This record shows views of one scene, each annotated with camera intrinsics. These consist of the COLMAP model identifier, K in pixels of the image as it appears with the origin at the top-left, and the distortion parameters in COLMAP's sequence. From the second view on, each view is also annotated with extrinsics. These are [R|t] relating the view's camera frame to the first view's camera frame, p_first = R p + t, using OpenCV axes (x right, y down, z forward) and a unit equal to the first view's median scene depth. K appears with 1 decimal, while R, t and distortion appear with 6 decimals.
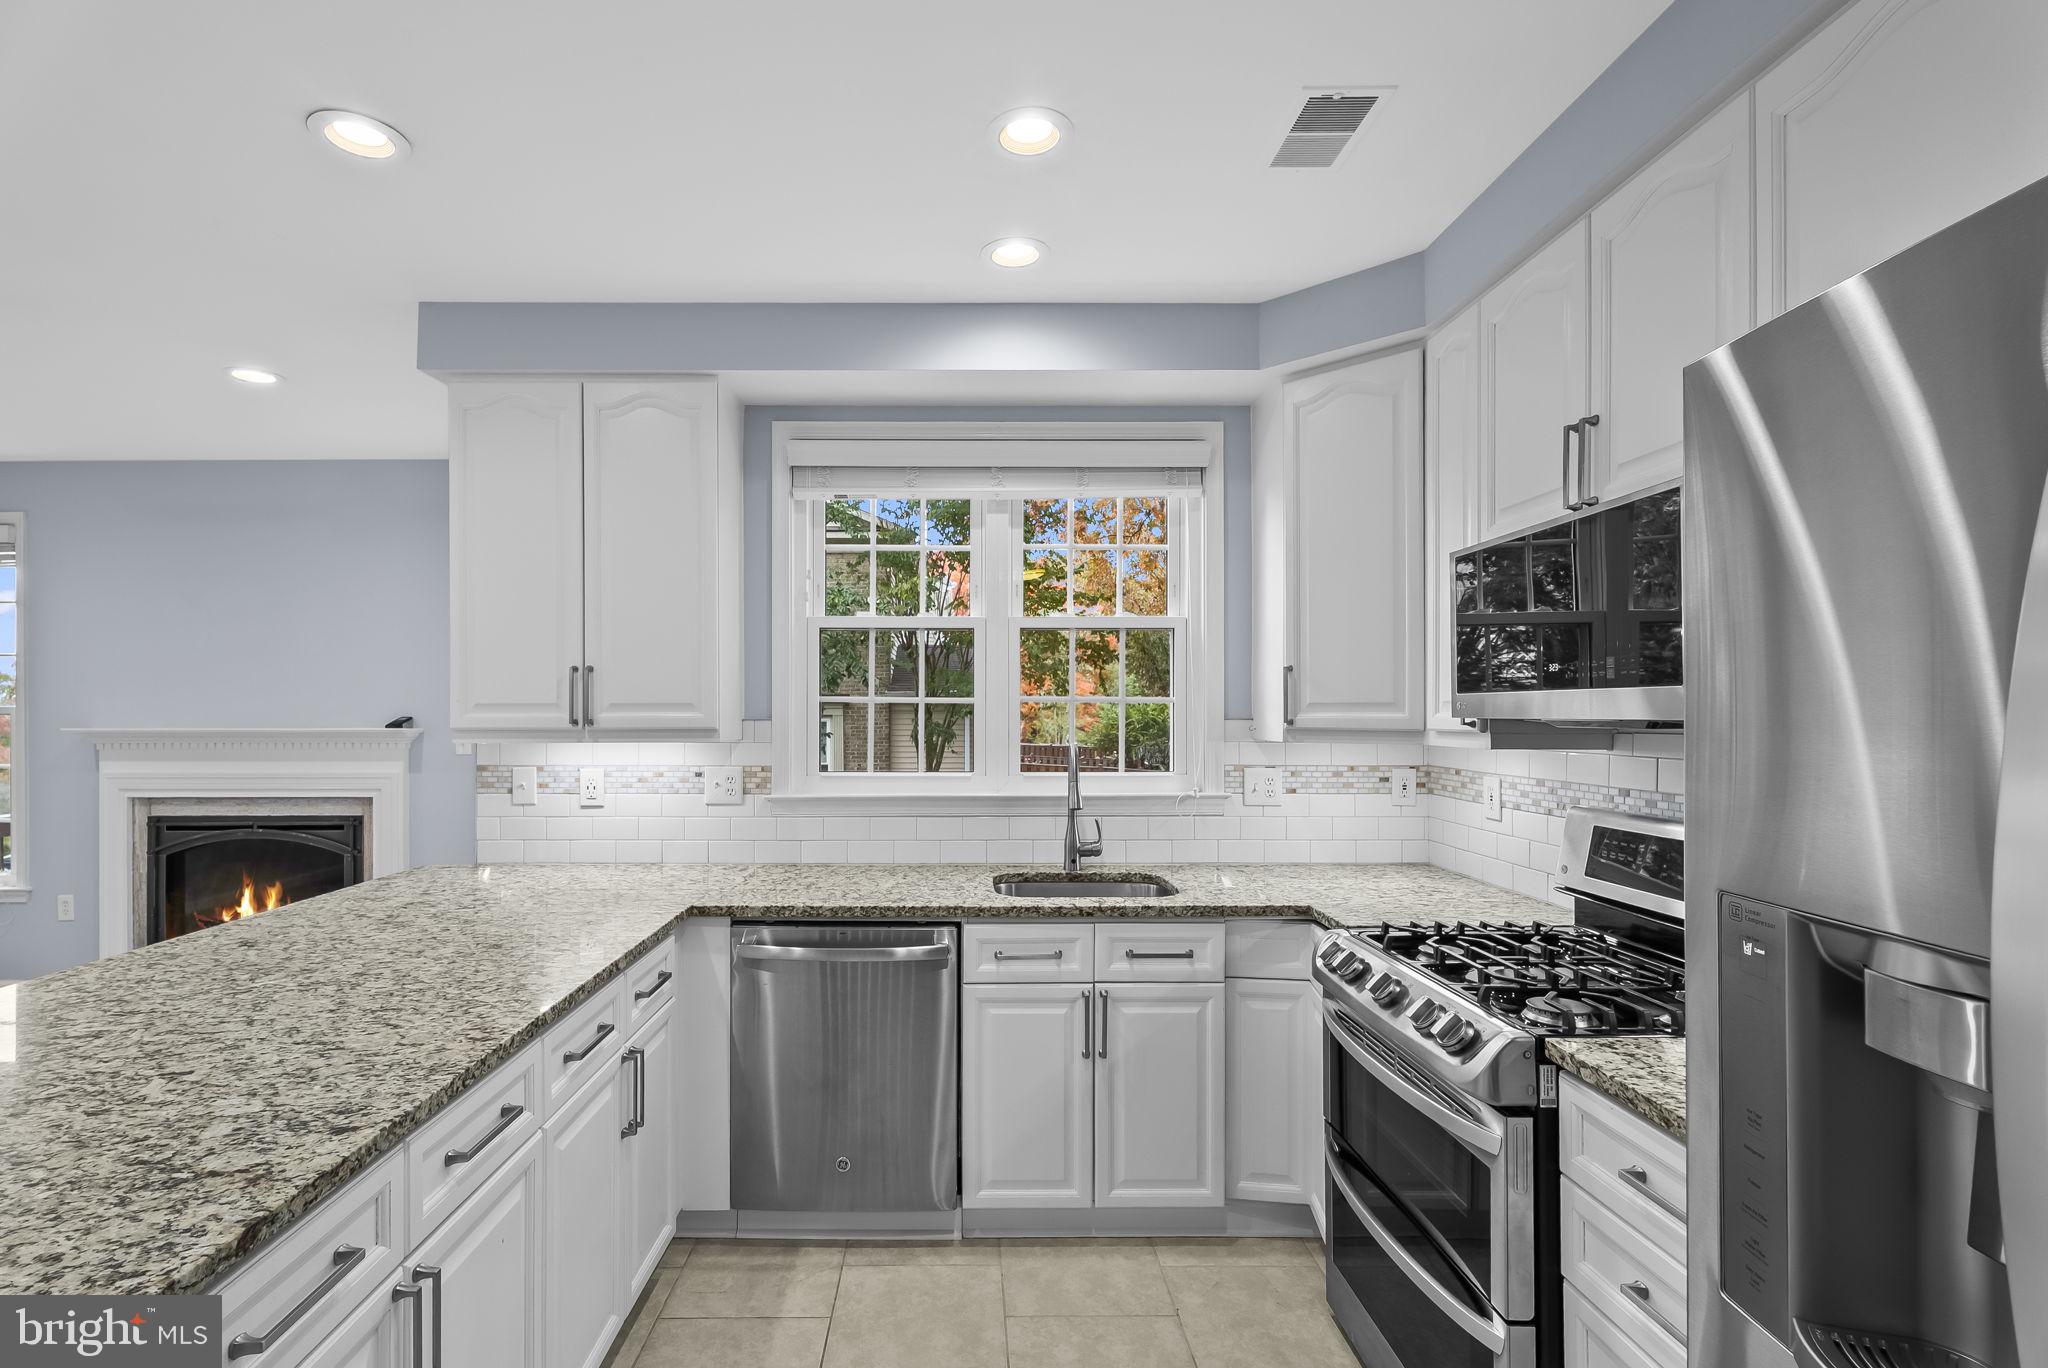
lens RADIAL K [[935.6, 0, 931.1], [0, 935.6, 706.8], [0, 0, 1]] dist [0.001398, -0.000124]
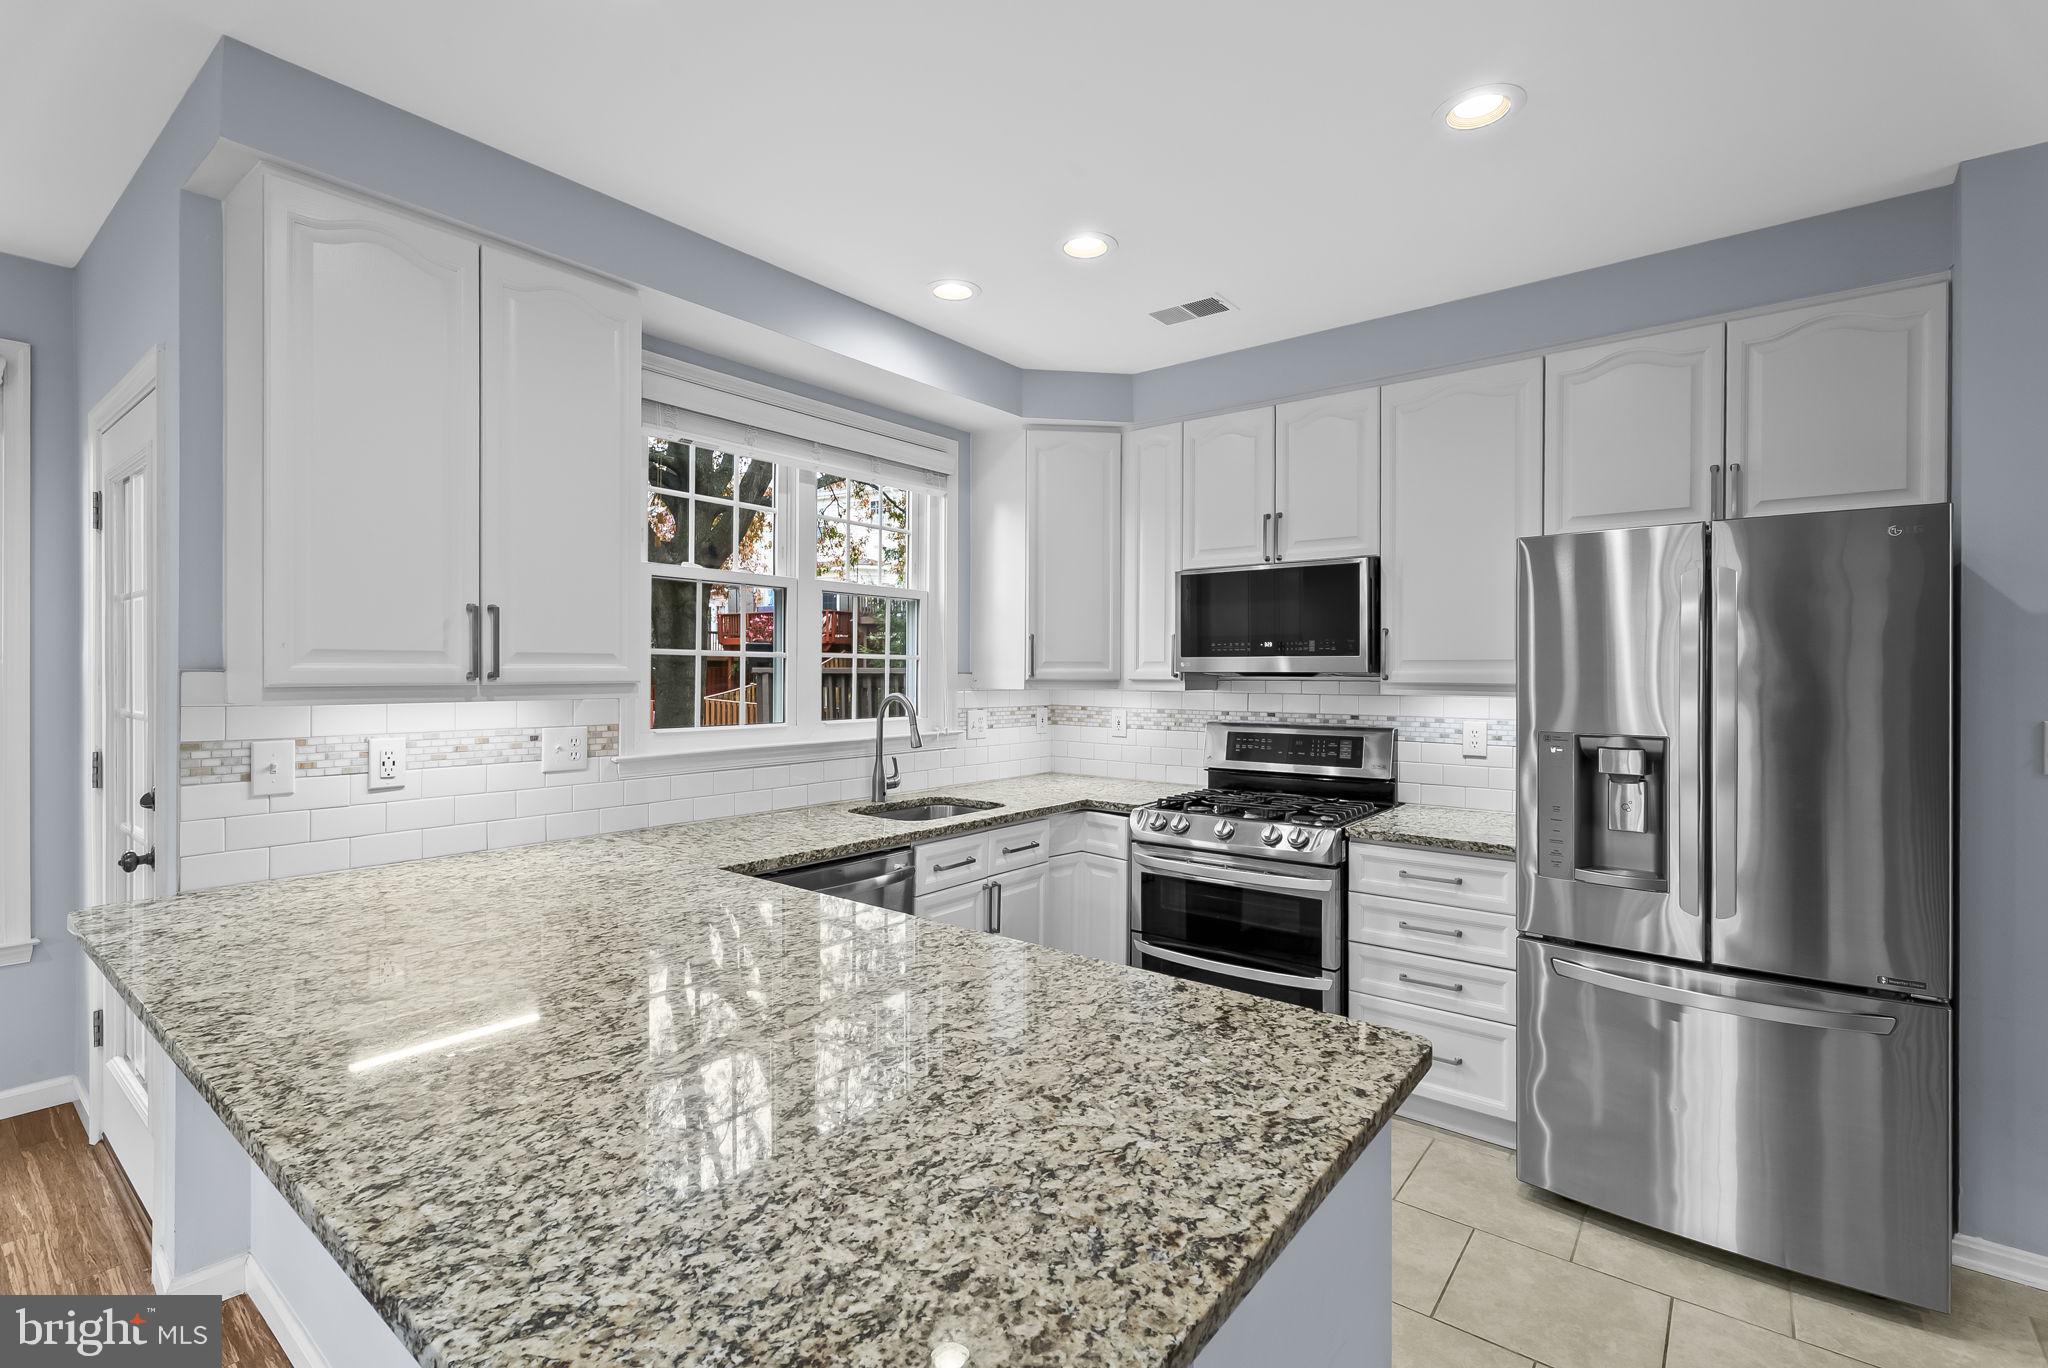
lens RADIAL K [[935.6, 0, 1019.6], [0, 935.6, 667.2], [0, 0, 1]] dist [0.001398, -0.000124]
pose [[0.618670, 0.006039, 0.785628, -0.658490], [-0.008450, 0.999964, -0.001032, 0.005939], [-0.785606, -0.006000, 0.618698, 0.140290]]
